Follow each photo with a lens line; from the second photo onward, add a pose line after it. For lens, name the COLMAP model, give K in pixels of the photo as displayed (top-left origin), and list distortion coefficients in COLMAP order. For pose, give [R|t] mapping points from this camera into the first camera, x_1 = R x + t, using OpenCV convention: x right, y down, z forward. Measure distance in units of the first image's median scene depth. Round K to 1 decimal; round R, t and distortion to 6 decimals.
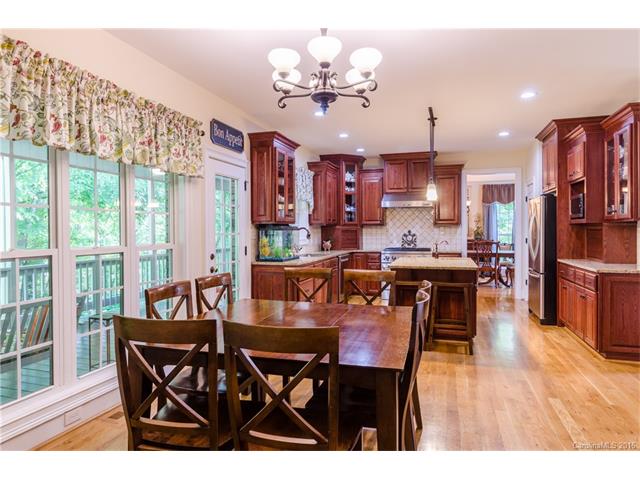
lens RADIAL K [[422.0, 0, 319.1], [0, 422.0, 236.0], [0, 0, 1]] dist [-0.026584, 0.002753]
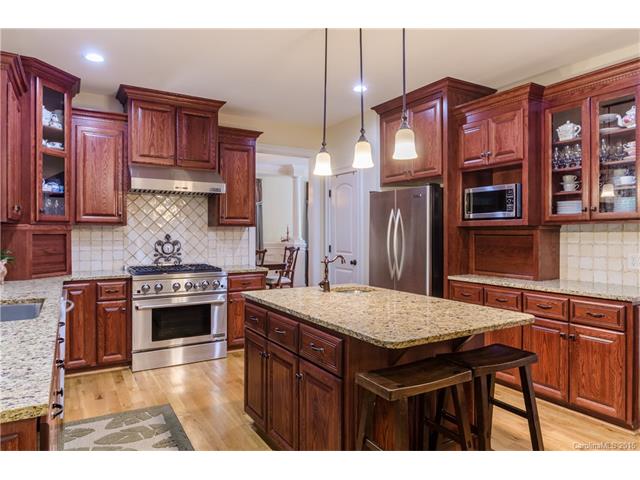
lens RADIAL K [[422.0, 0, 320.6], [0, 422.0, 236.1], [0, 0, 1]] dist [-0.026584, 0.002753]
pose [[0.663869, 0.001197, 0.747848, -0.072702], [0.005907, 0.999959, -0.006844, -0.006373], [-0.747825, 0.008961, 0.663835, 0.479336]]
